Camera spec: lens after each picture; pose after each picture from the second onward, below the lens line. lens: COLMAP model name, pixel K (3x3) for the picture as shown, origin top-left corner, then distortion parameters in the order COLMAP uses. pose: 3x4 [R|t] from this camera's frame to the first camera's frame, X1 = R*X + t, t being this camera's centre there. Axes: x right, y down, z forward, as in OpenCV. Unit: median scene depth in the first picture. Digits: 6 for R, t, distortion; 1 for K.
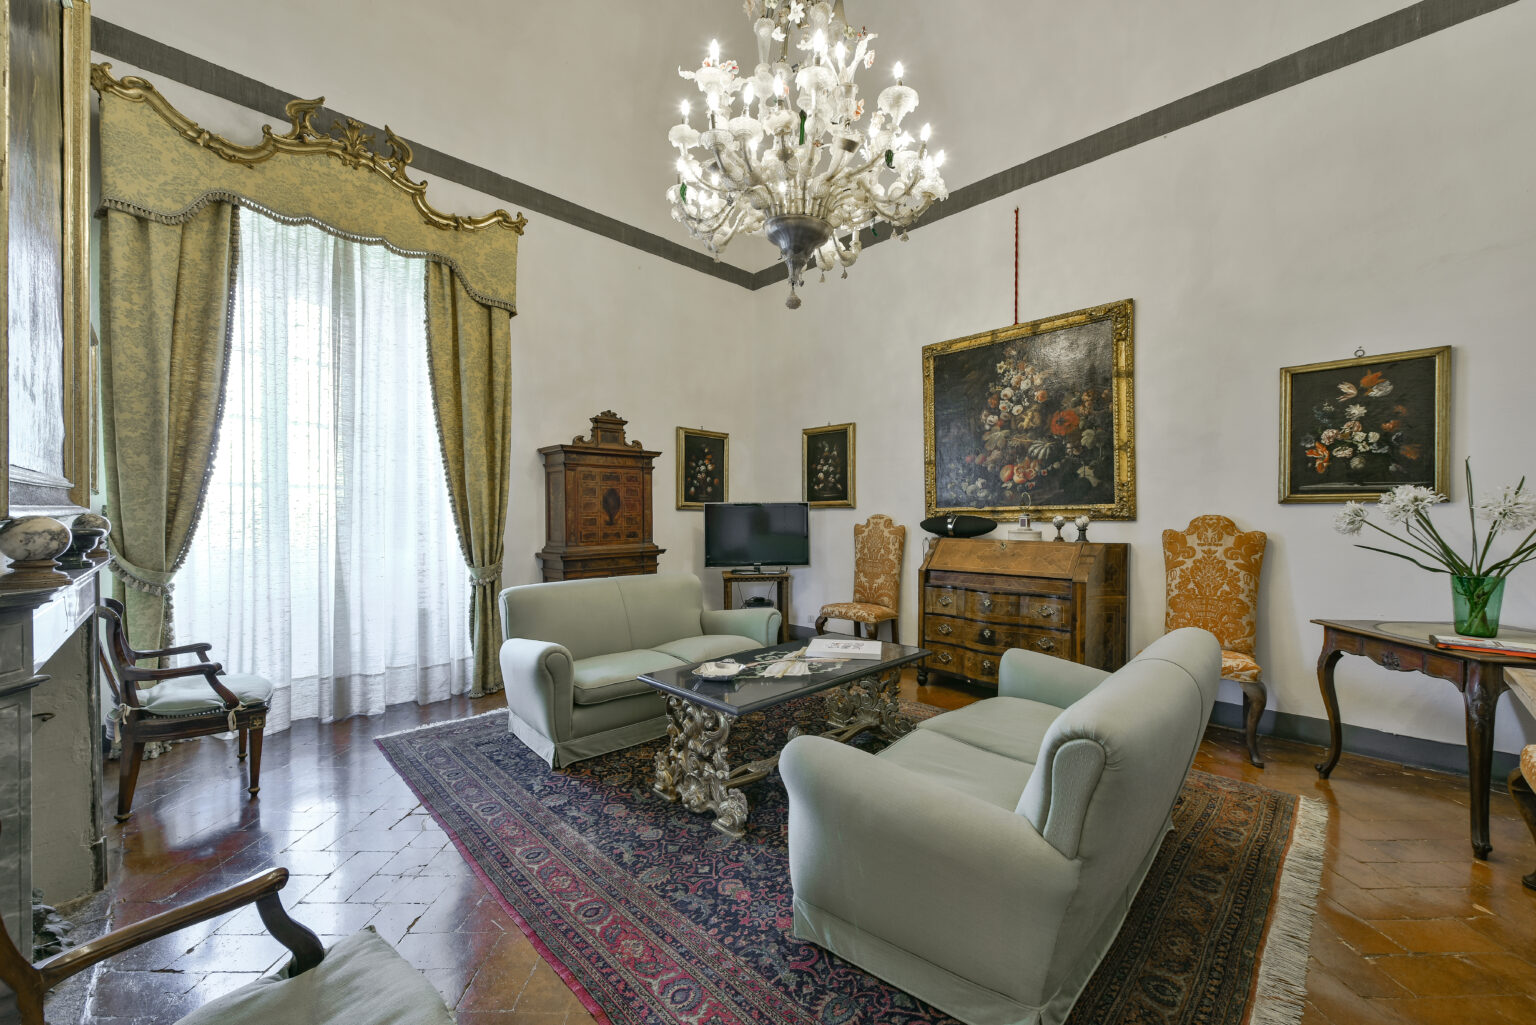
lens RADIAL K [[598.8, 0, 768.0], [0, 598.8, 512.5], [0, 0, 1]] dist [-0.000314, 0.000009]
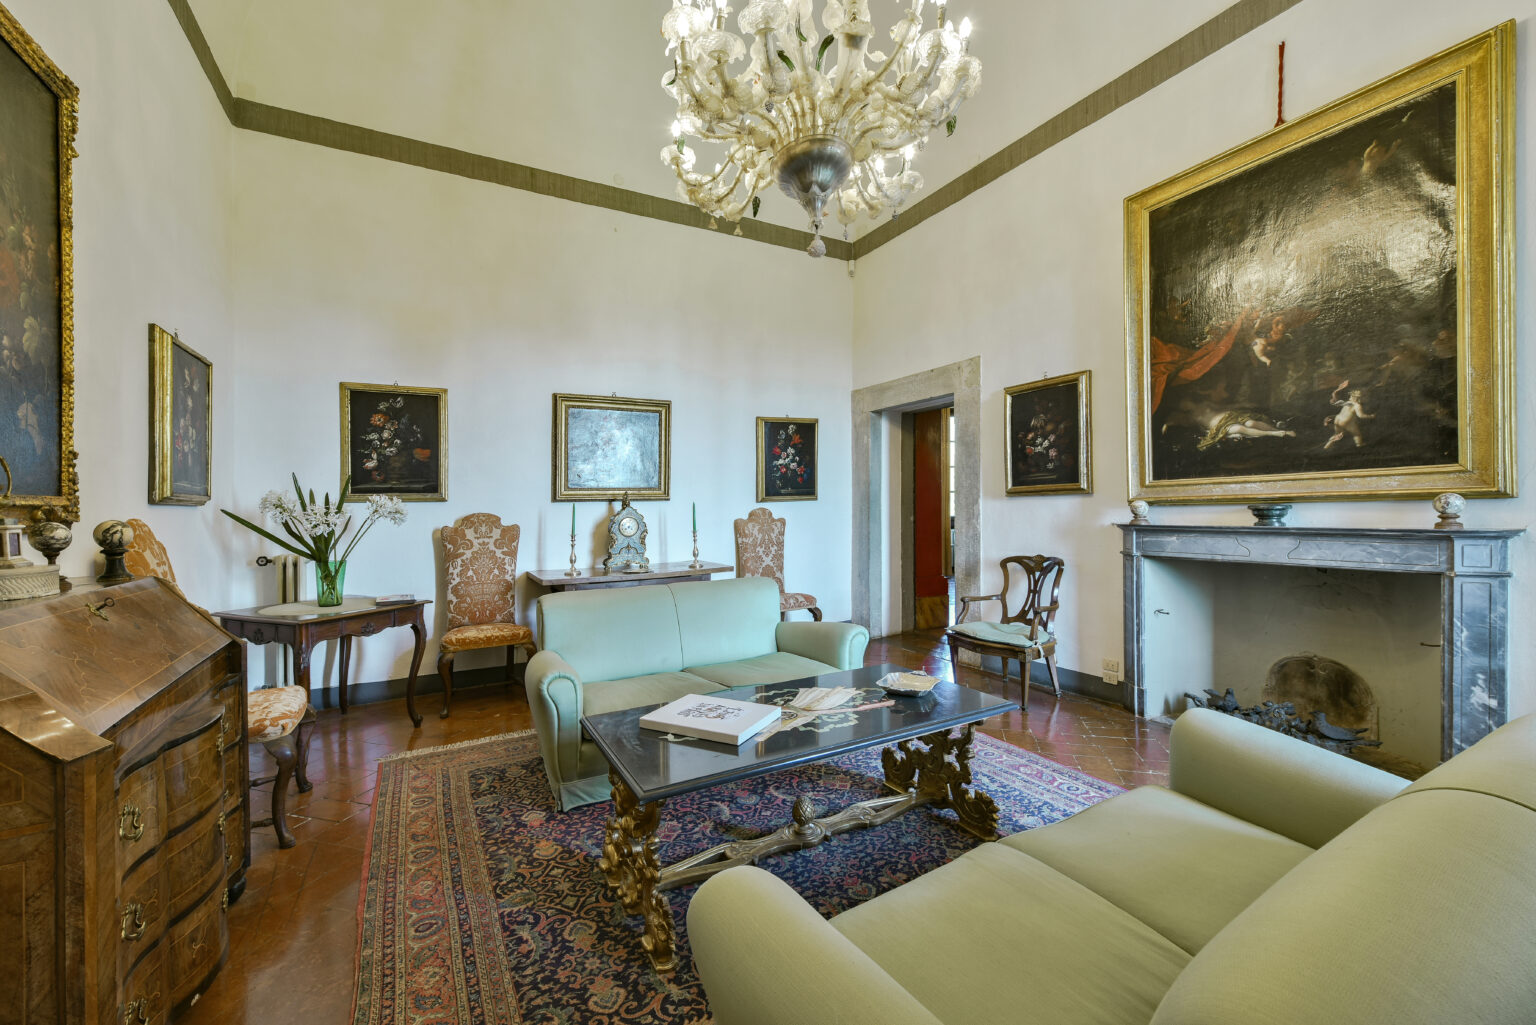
lens RADIAL K [[606.5, 0, 766.2], [0, 606.5, 520.1], [0, 0, 1]] dist [-0.011725, 0.000067]
pose [[-0.959583, 0.013347, 0.281109, -0.078936], [0.018281, 0.999721, 0.014935, 0.006145], [-0.280831, 0.019471, -0.959560, 1.188972]]
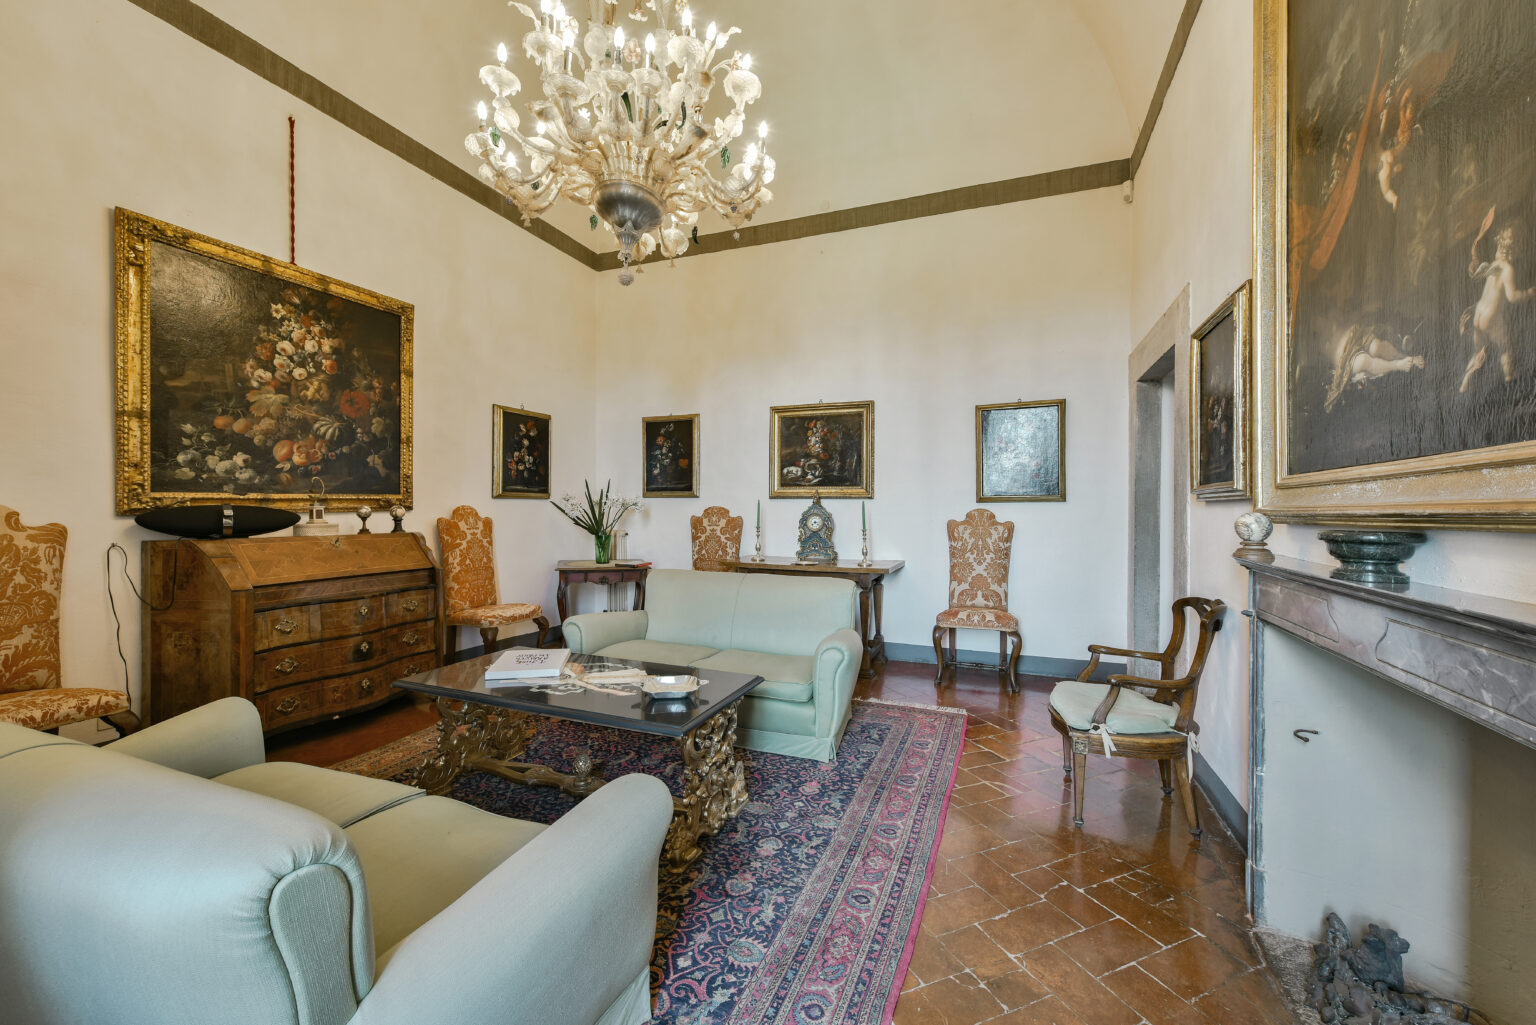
lens RADIAL K [[606.1, 0, 768.1], [0, 606.1, 505.5], [0, 0, 1]] dist [-0.001911, -0.000178]
pose [[-0.394498, -0.001581, 0.918896, -0.592875], [-0.011065, 0.999934, -0.003030, 0.000669], [-0.918830, -0.011363, -0.394489, 0.763593]]
